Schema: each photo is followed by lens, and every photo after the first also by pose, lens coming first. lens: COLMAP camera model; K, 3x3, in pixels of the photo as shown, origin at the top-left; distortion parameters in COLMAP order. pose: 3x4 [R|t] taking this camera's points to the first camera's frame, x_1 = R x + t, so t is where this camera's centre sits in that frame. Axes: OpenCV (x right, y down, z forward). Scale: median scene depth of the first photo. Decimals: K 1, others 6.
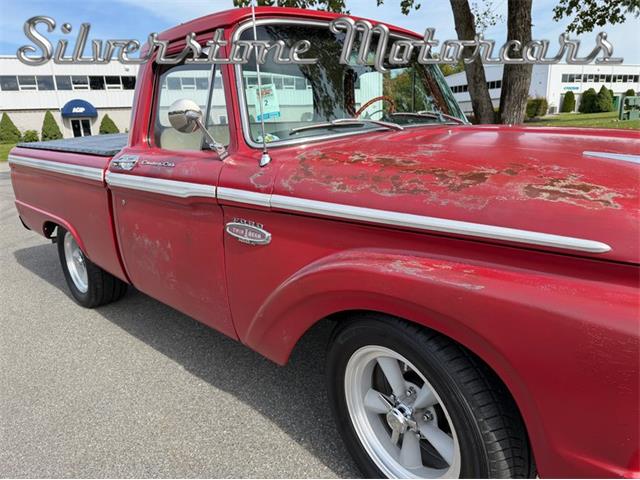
lens RADIAL K [[447.2, 0, 320.6], [0, 447.2, 242.4], [0, 0, 1]] dist [0.043723, -0.049901]
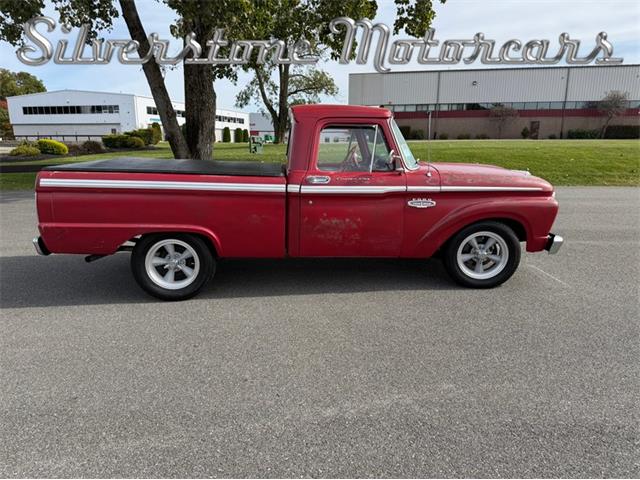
lens RADIAL K [[450.0, 0, 306.9], [0, 450.0, 238.9], [0, 0, 1]] dist [0.087482, -0.054254]
pose [[0.671246, -0.114542, 0.732331, -0.309292], [0.161030, 0.986926, 0.006765, 0.006455], [-0.723531, 0.113387, 0.680915, -0.029581]]
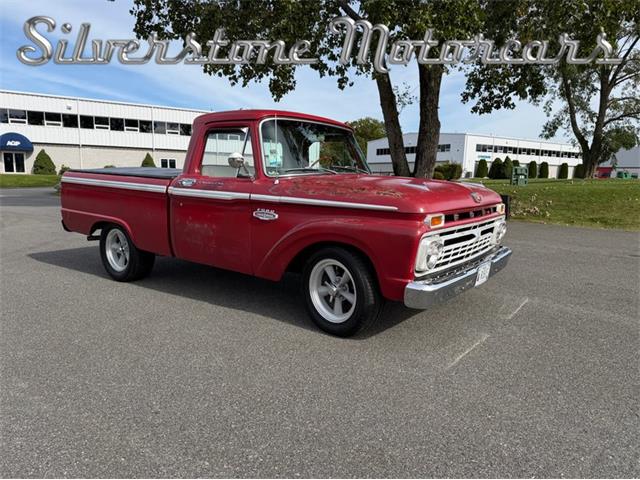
lens RADIAL K [[447.2, 0, 320.6], [0, 447.2, 242.4], [0, 0, 1]] dist [0.043723, -0.049901]
pose [[0.988599, 0.041872, 0.144636, -0.025855], [-0.025810, 0.993464, -0.111194, 0.042416], [-0.148346, 0.106193, 0.983217, -0.141717]]
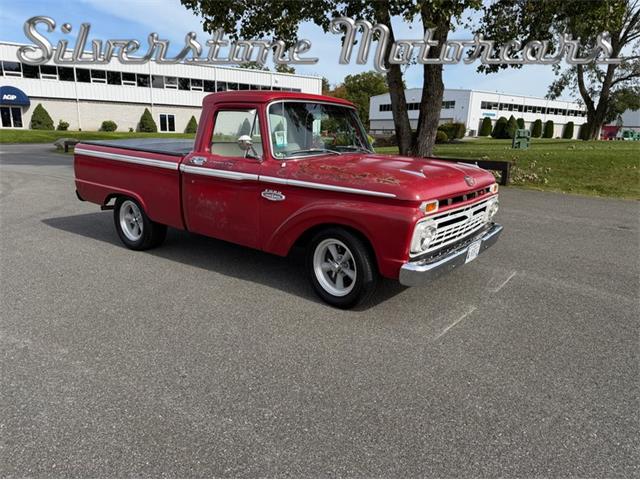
lens RADIAL K [[447.2, 0, 320.6], [0, 447.2, 242.4], [0, 0, 1]] dist [0.043723, -0.049901]
pose [[0.988274, 0.037697, 0.147963, -0.031811], [-0.035605, 0.999225, -0.016768, 0.030994], [-0.148481, 0.011304, 0.988851, -0.164161]]
